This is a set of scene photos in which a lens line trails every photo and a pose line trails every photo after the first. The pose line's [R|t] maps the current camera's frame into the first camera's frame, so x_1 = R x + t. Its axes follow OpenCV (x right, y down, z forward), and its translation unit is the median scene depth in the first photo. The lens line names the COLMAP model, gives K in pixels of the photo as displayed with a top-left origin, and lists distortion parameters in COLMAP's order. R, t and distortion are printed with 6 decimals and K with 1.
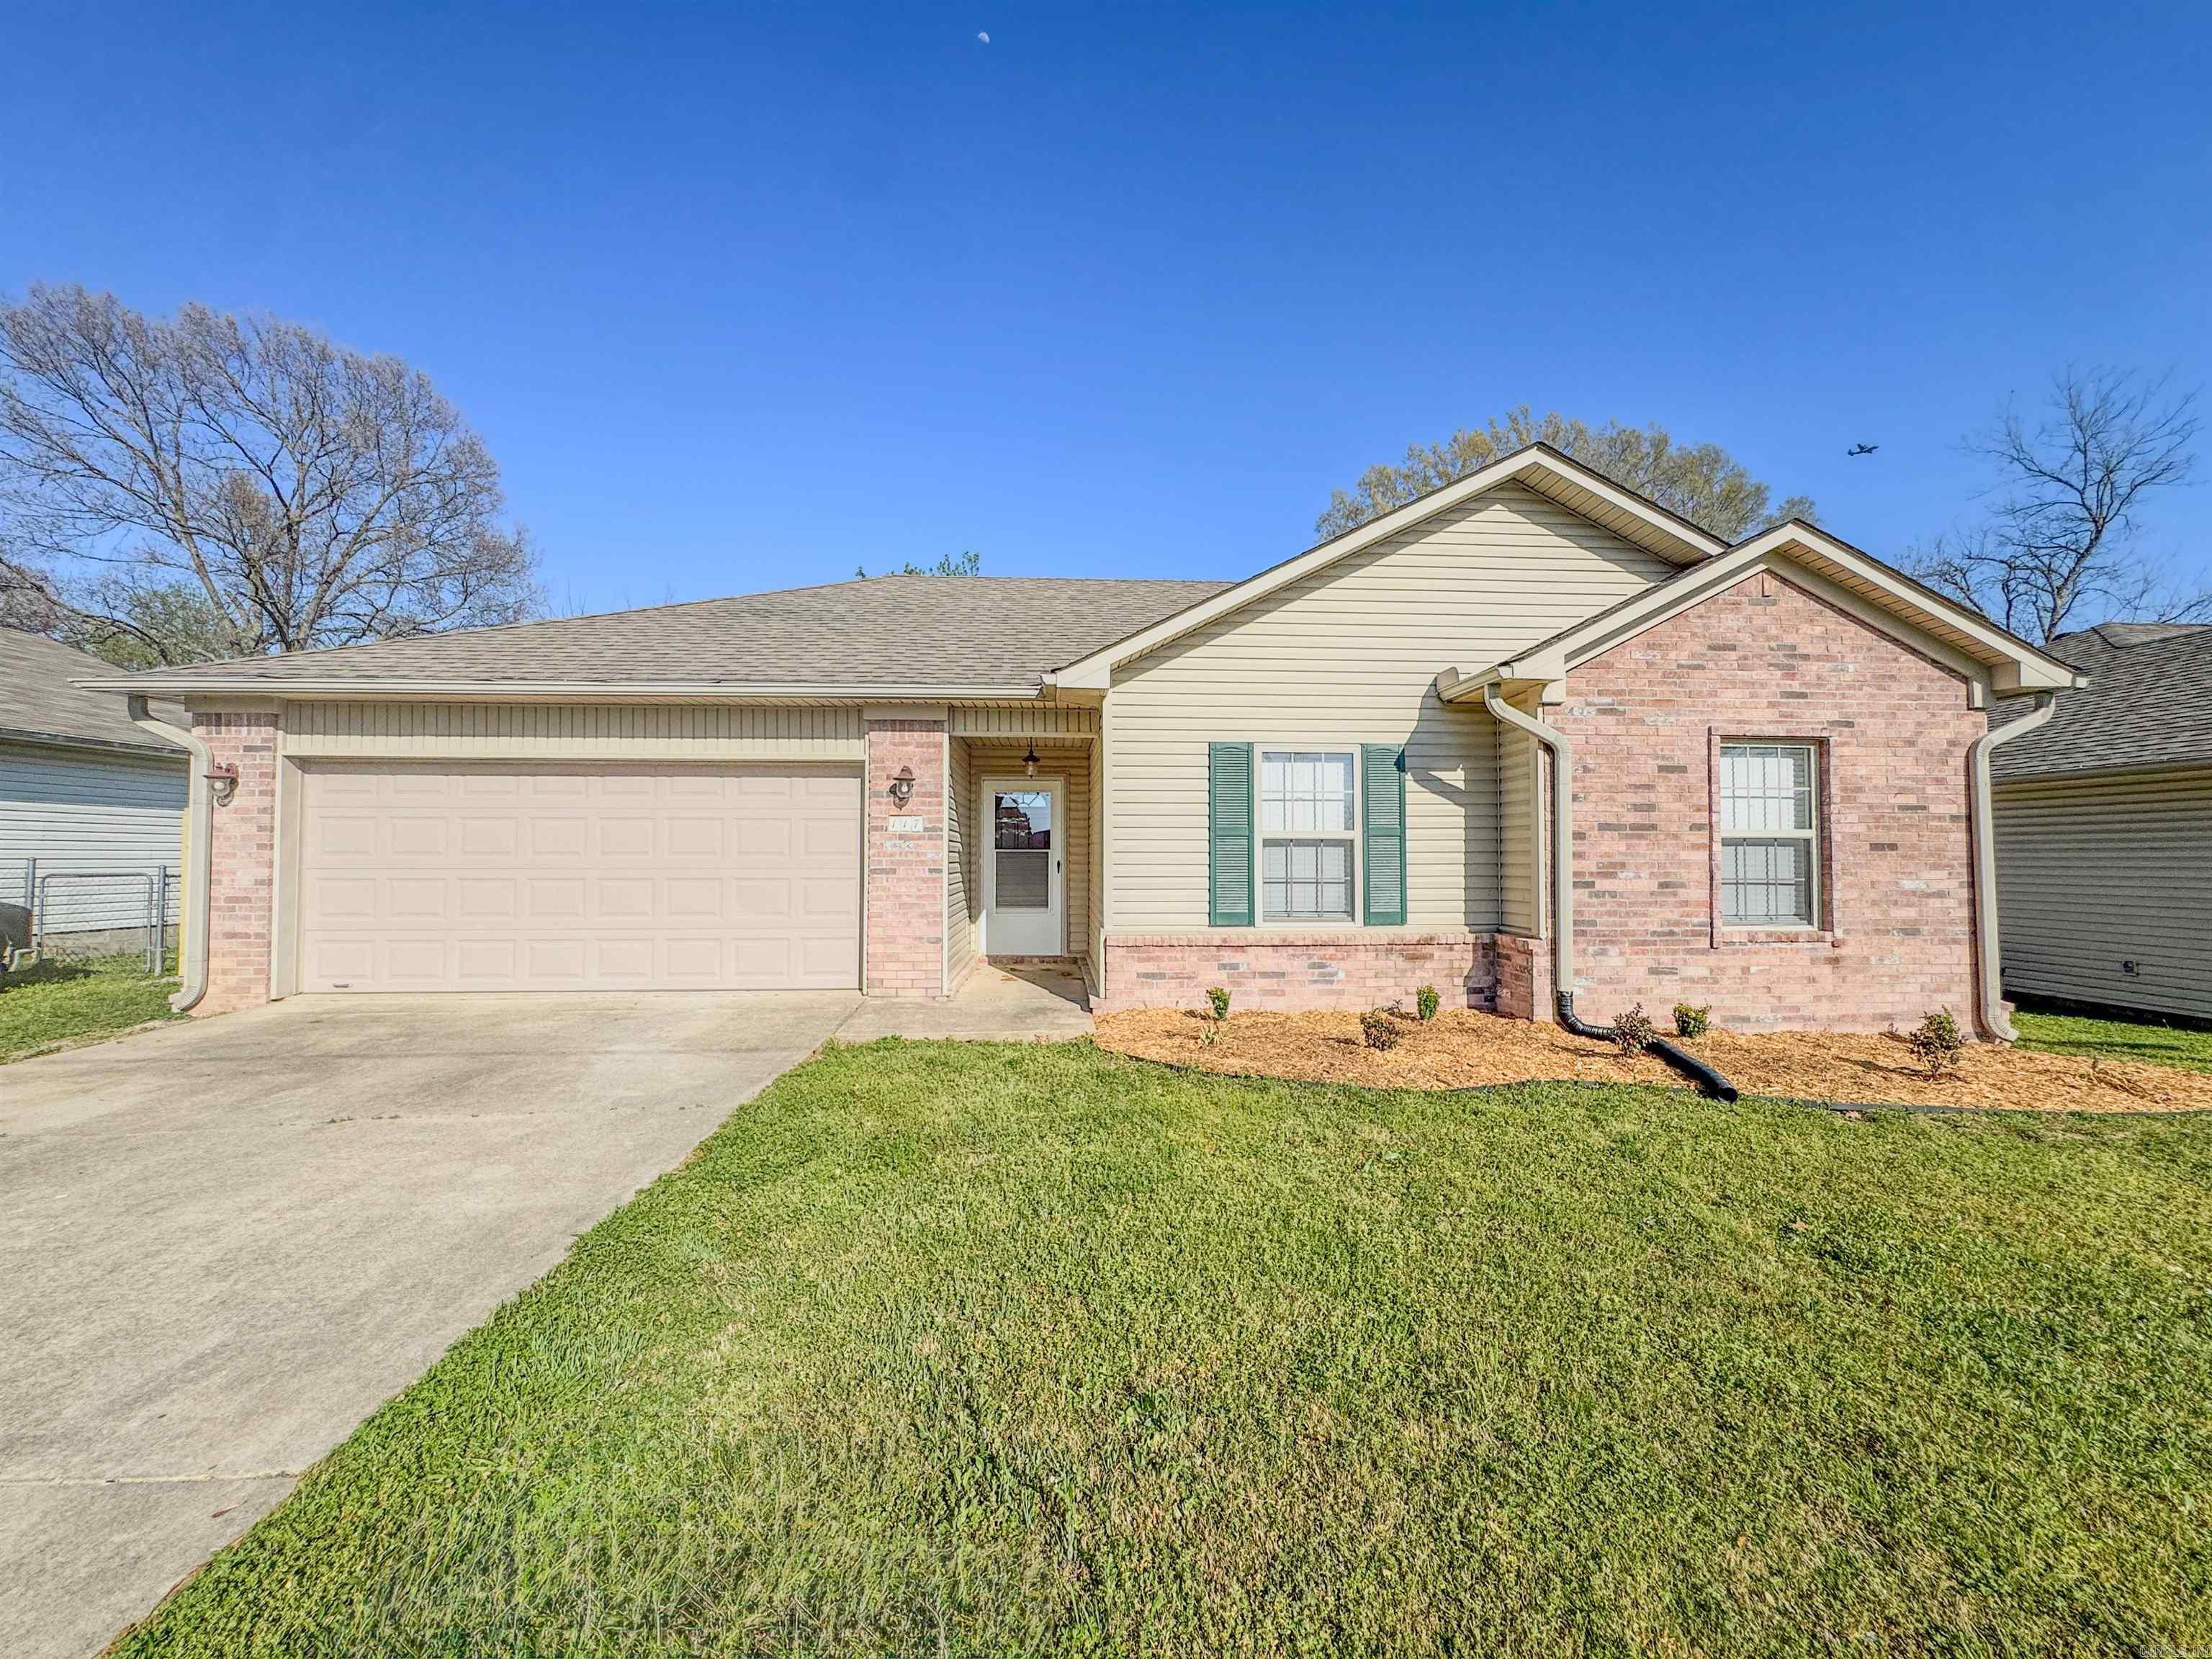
lens RADIAL K [[883.0, 0, 1109.2], [0, 883.0, 829.7], [0, 0, 1]] dist [-0.004363, 0.001194]
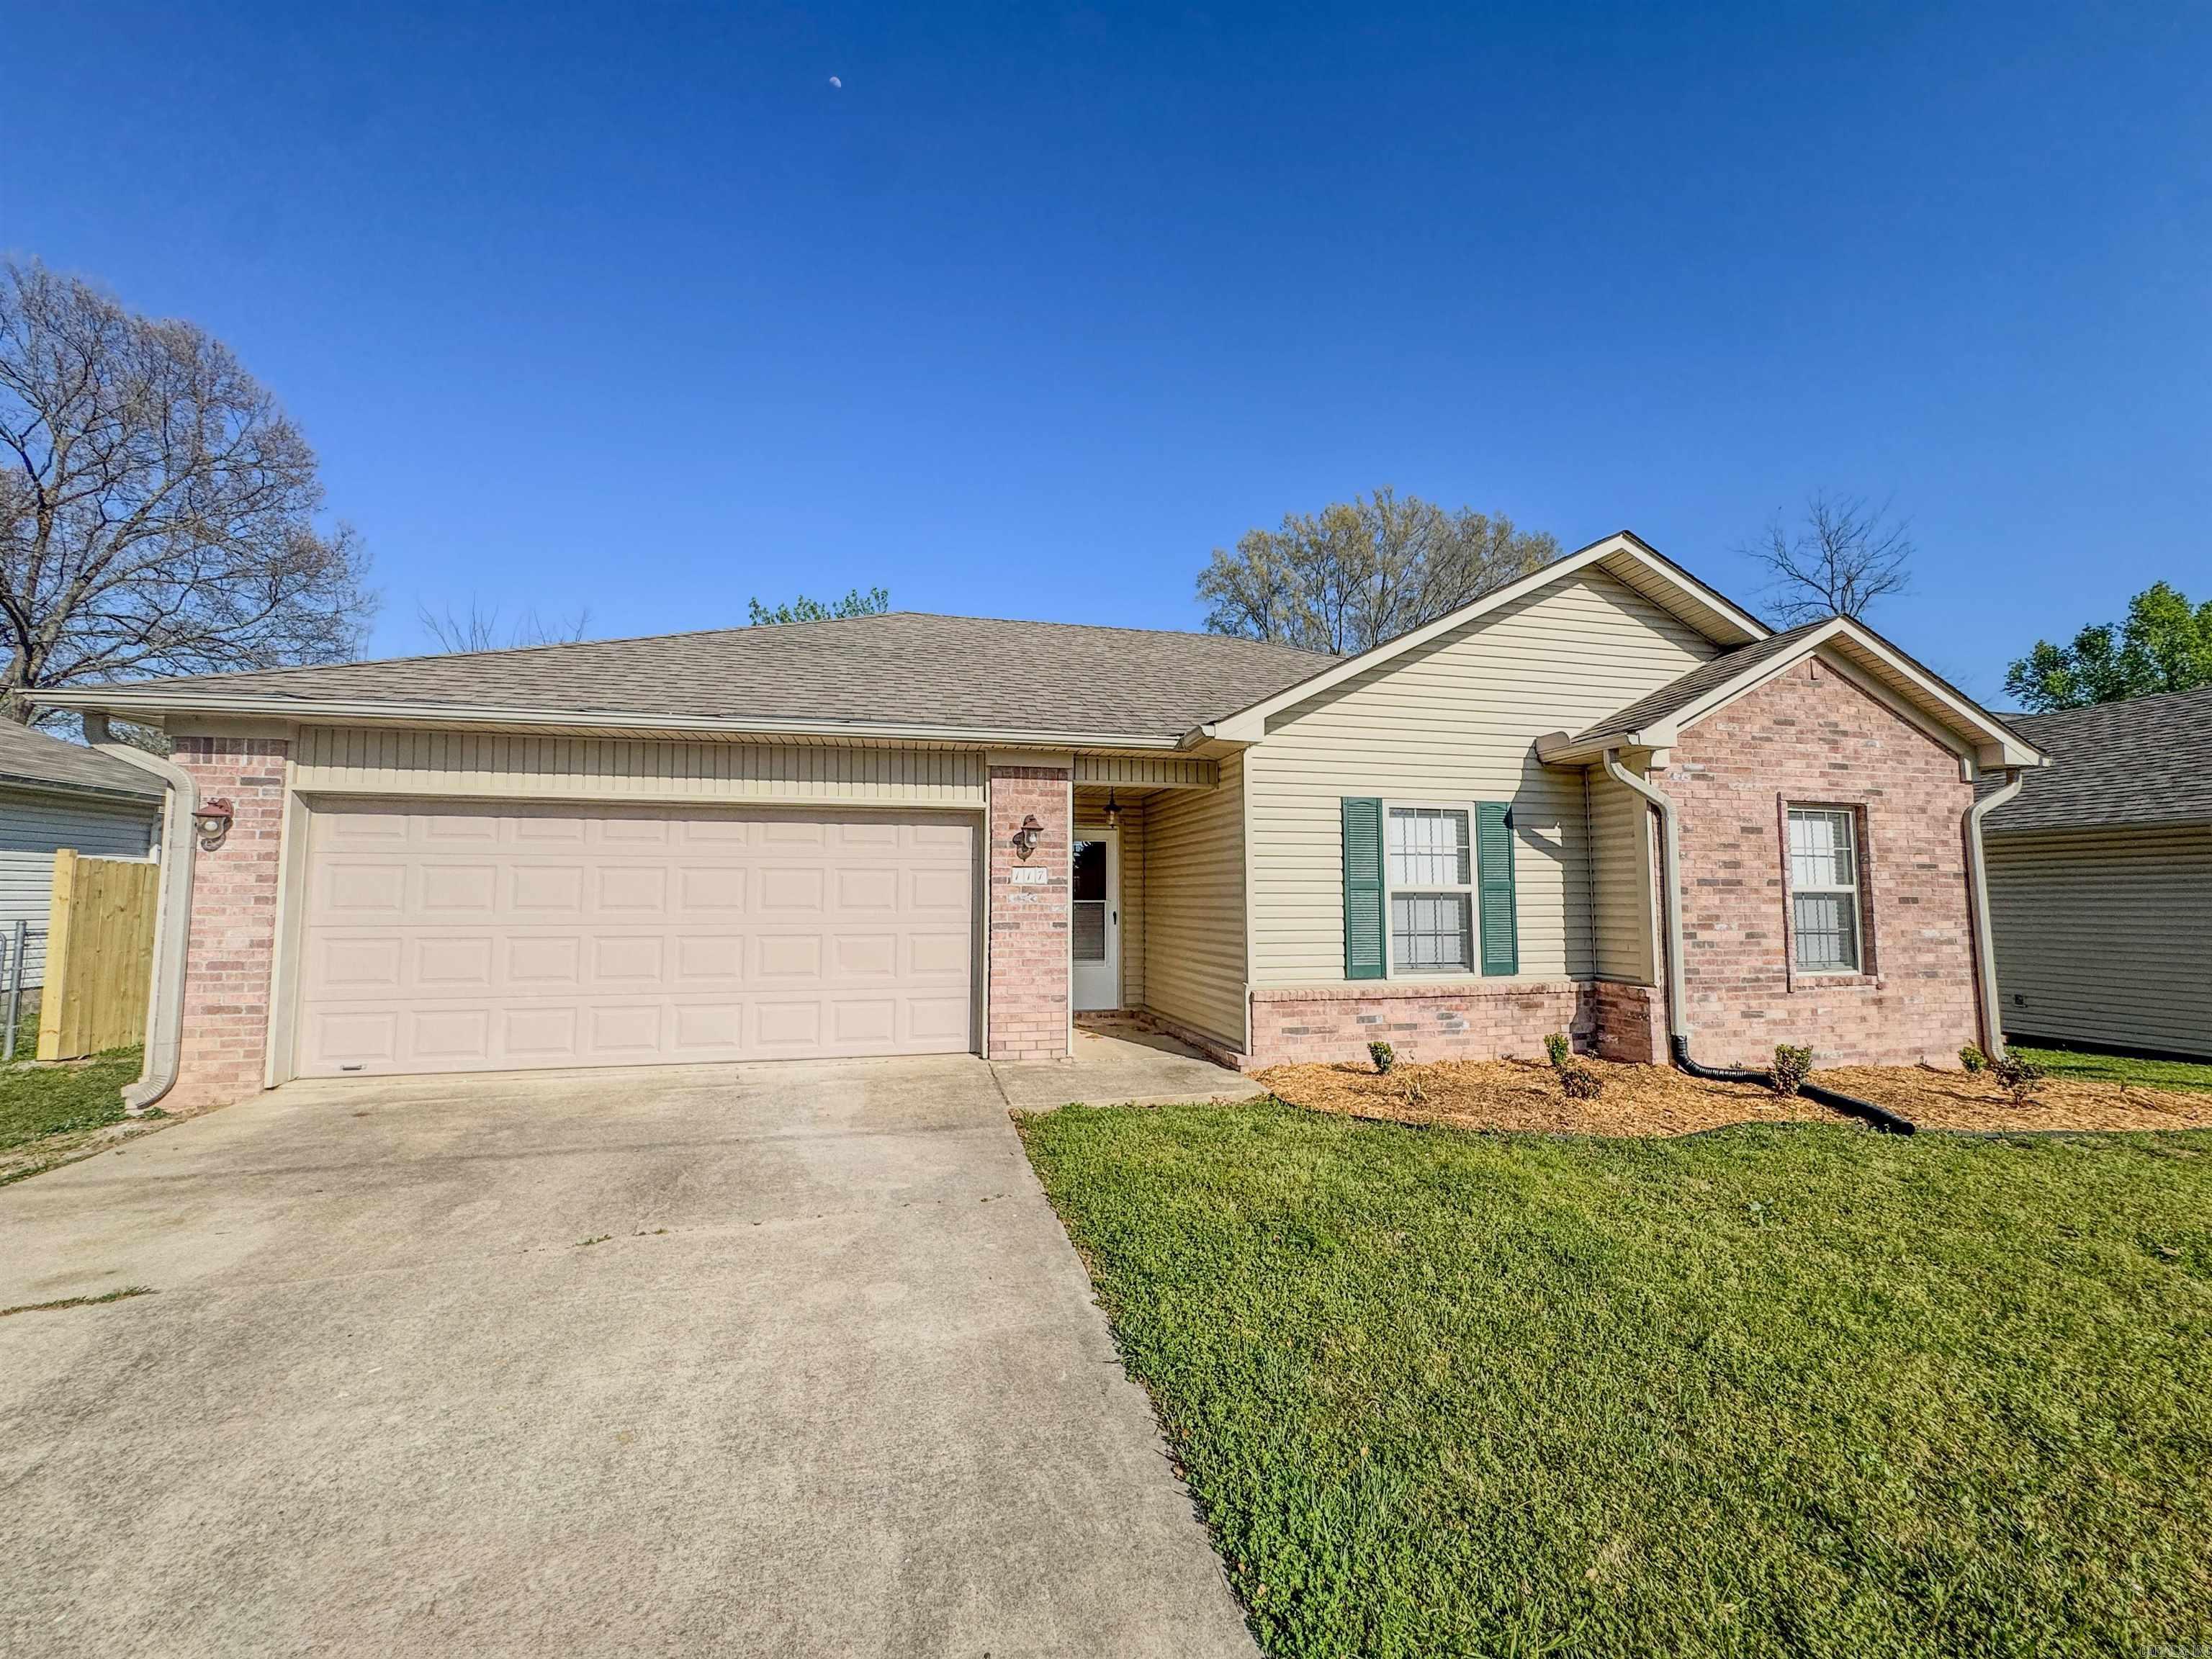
lens RADIAL K [[883.0, 0, 1103.6], [0, 883.0, 828.2], [0, 0, 1]] dist [-0.004363, 0.001194]
pose [[0.984535, 0.013790, 0.174646, -0.332321], [-0.005046, 0.998716, -0.050413, -0.010522], [-0.175117, 0.048752, 0.983340, 0.050064]]
